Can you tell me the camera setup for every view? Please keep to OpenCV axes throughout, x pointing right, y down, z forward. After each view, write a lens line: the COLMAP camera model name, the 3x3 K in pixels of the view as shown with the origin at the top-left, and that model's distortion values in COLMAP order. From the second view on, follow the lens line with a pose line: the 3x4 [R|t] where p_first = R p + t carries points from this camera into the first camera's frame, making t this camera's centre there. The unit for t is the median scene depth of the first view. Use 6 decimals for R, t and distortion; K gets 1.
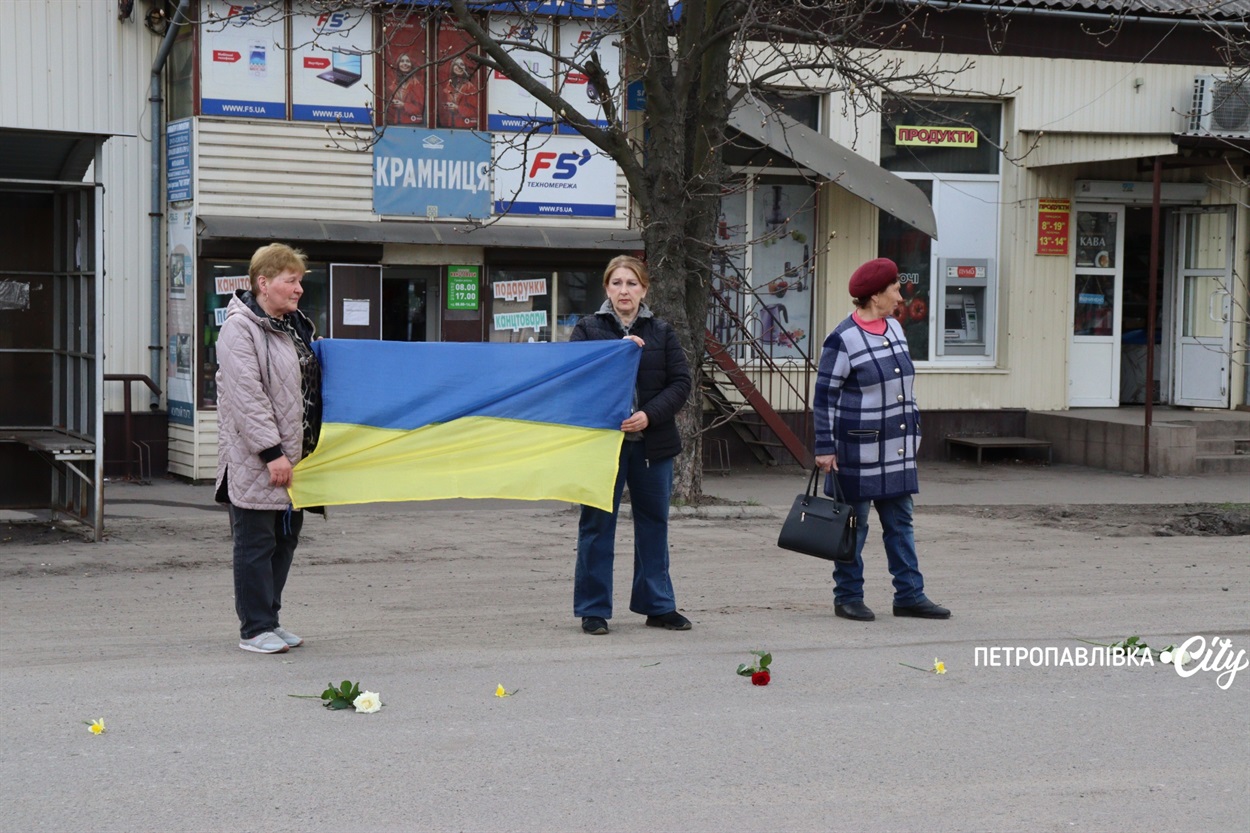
lens RADIAL K [[2399.7, 0, 624.5], [0, 2399.7, 422.9], [0, 0, 1]] dist [0.253082, 0.000000]
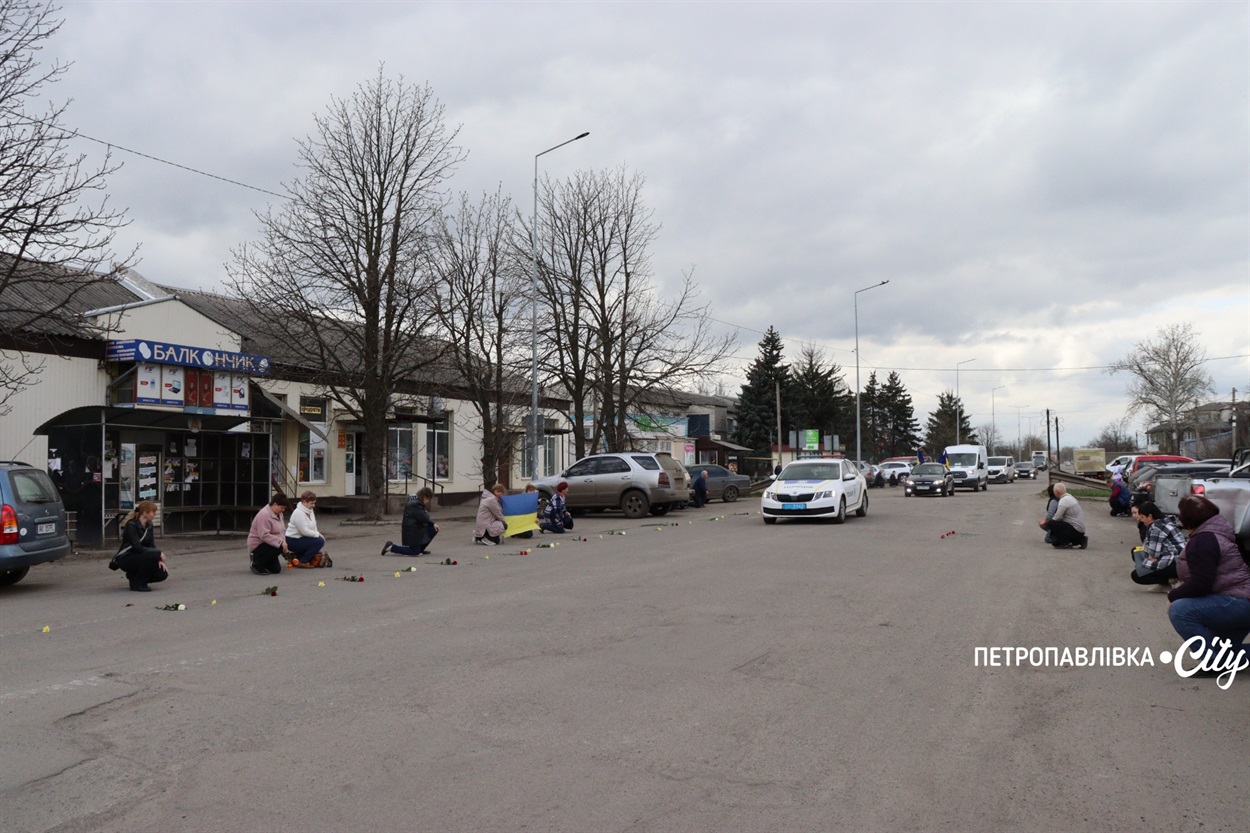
lens RADIAL K [[1014.2, 0, 624.7], [0, 1014.2, 416.9], [0, 0, 1]] dist [-0.141212, 0.102968]
pose [[0.733455, 0.015501, 0.679561, -0.746246], [0.045705, 0.996353, -0.072057, 0.003881], [-0.678200, 0.083910, 0.730072, -0.360283]]
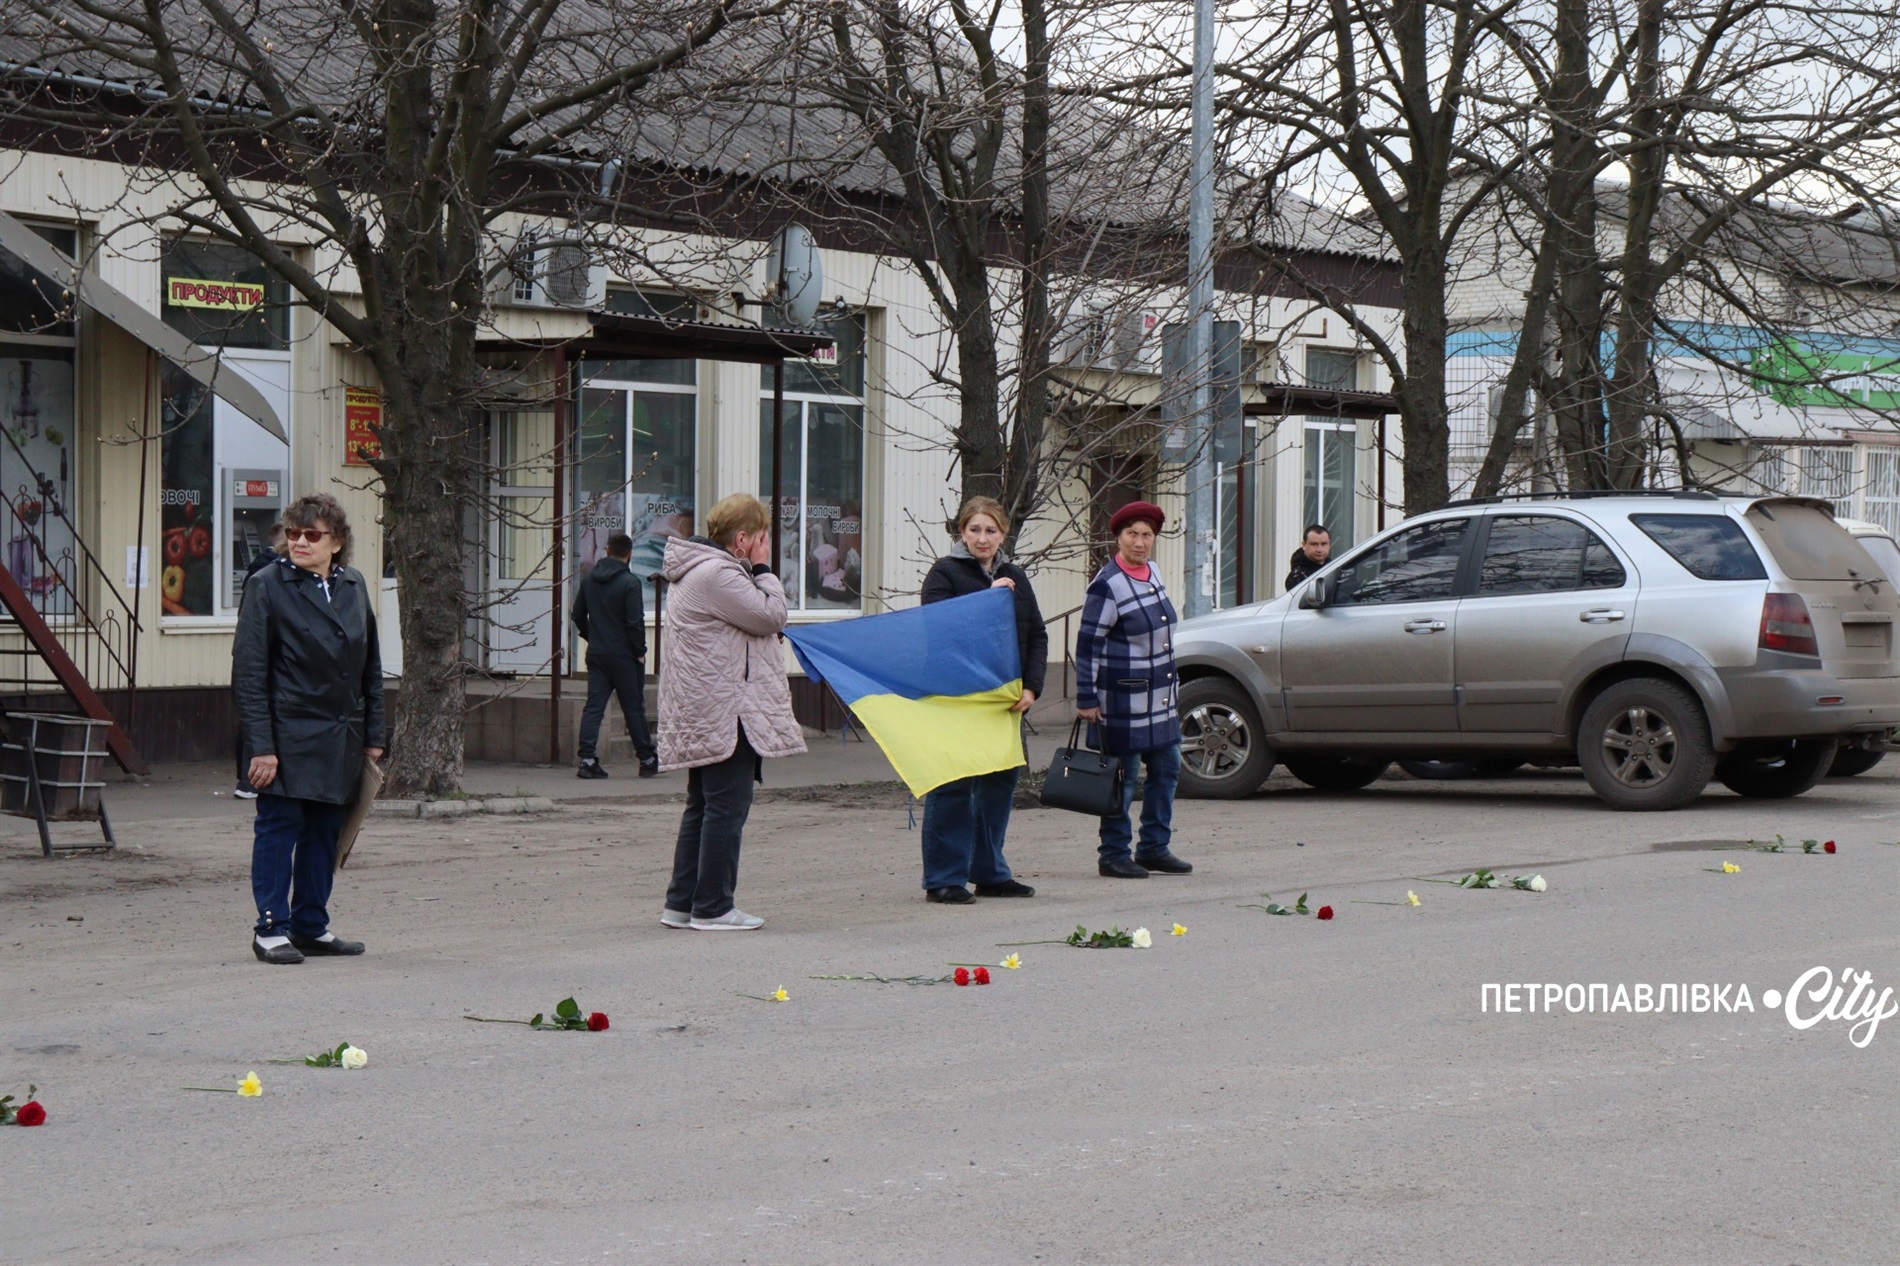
lens RADIAL K [[4251.9, 0, 952.0], [0, 4251.9, 631.1], [0, 0, 1]] dist [0.401559, 0.000000]
pose [[0.848625, -0.015929, 0.528755, -0.578675], [0.027611, 0.999518, -0.014203, 0.003766], [-0.528273, 0.026653, 0.848656, -0.276558]]
